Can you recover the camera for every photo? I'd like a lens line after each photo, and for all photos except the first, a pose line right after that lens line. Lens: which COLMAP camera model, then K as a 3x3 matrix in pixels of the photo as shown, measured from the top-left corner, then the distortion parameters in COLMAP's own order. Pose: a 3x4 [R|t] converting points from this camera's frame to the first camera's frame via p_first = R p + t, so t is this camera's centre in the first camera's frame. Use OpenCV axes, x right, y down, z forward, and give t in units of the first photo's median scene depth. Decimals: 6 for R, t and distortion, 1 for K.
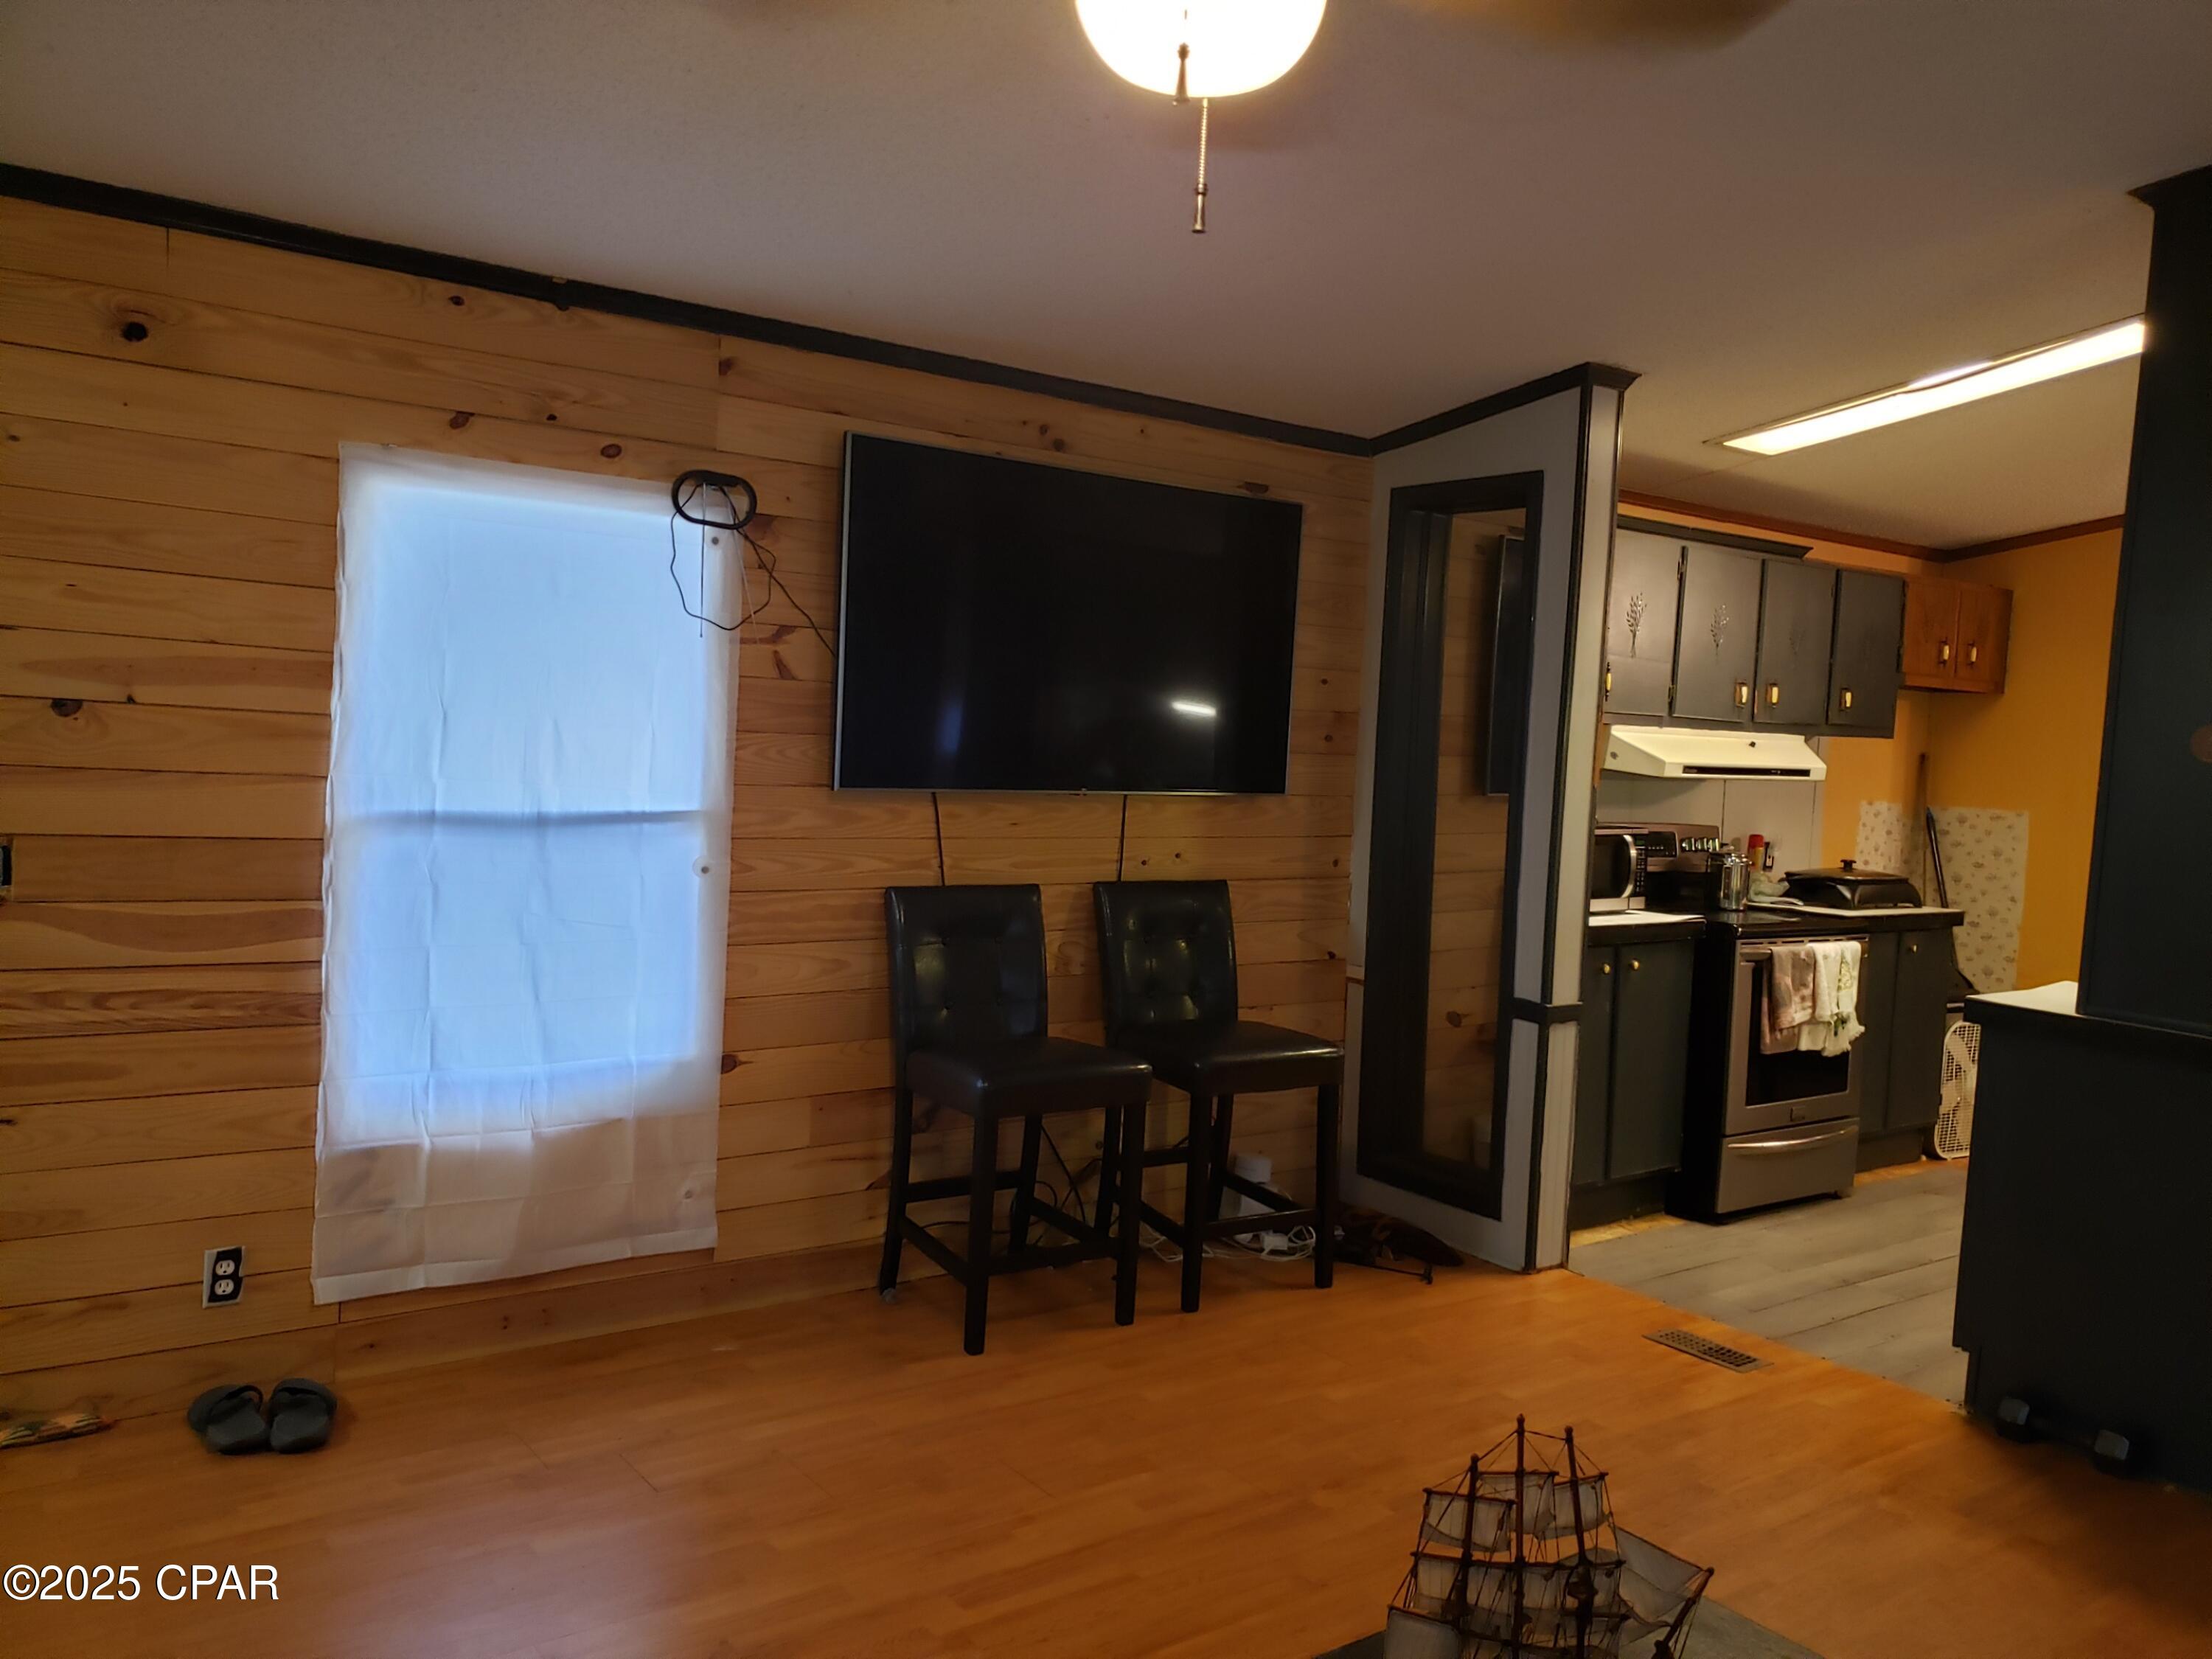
lens RADIAL K [[1728.8, 0, 1143.7], [0, 1728.8, 824.3], [0, 0, 1]] dist [-0.012444, 0.050398]
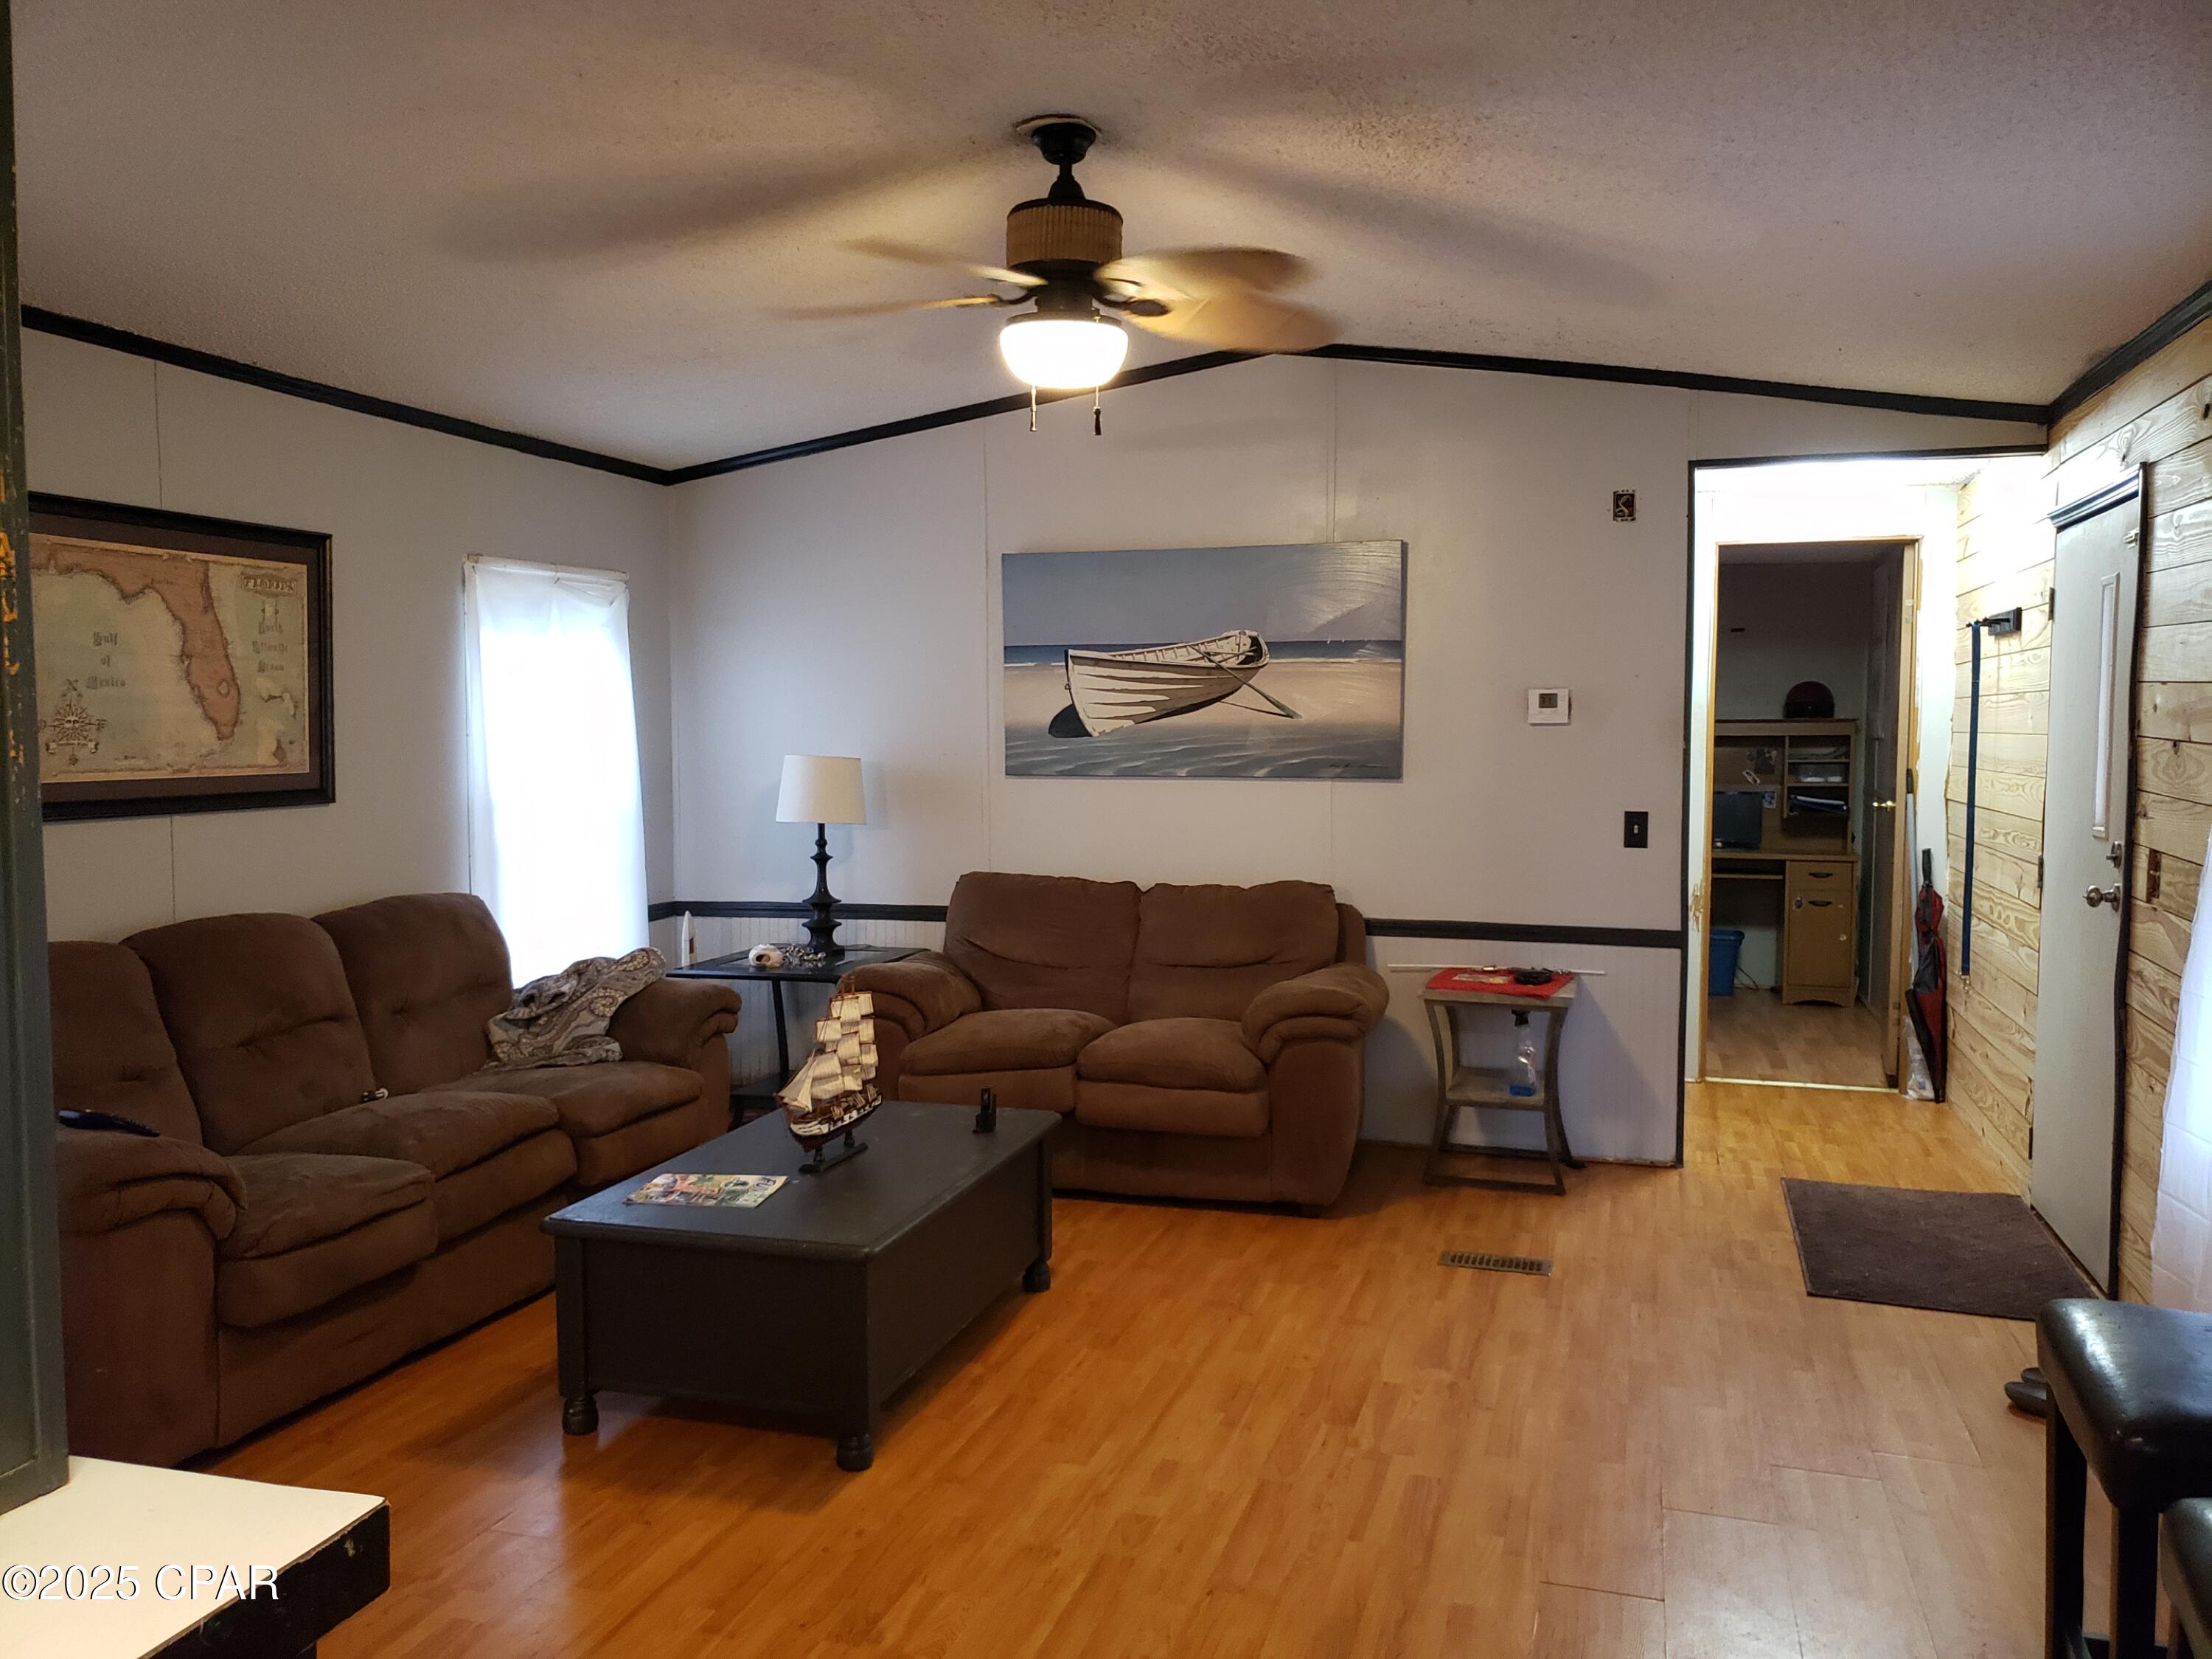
lens RADIAL K [[1727.0, 0, 1106.0], [0, 1727.0, 829.5], [0, 0, 1]] dist [-0.026187, 0.000284]
pose [[-0.804398, -0.012684, -0.593956, 0.356111], [-0.073744, 0.994172, 0.078642, -0.022459], [0.589497, 0.107060, -0.800645, 0.836708]]
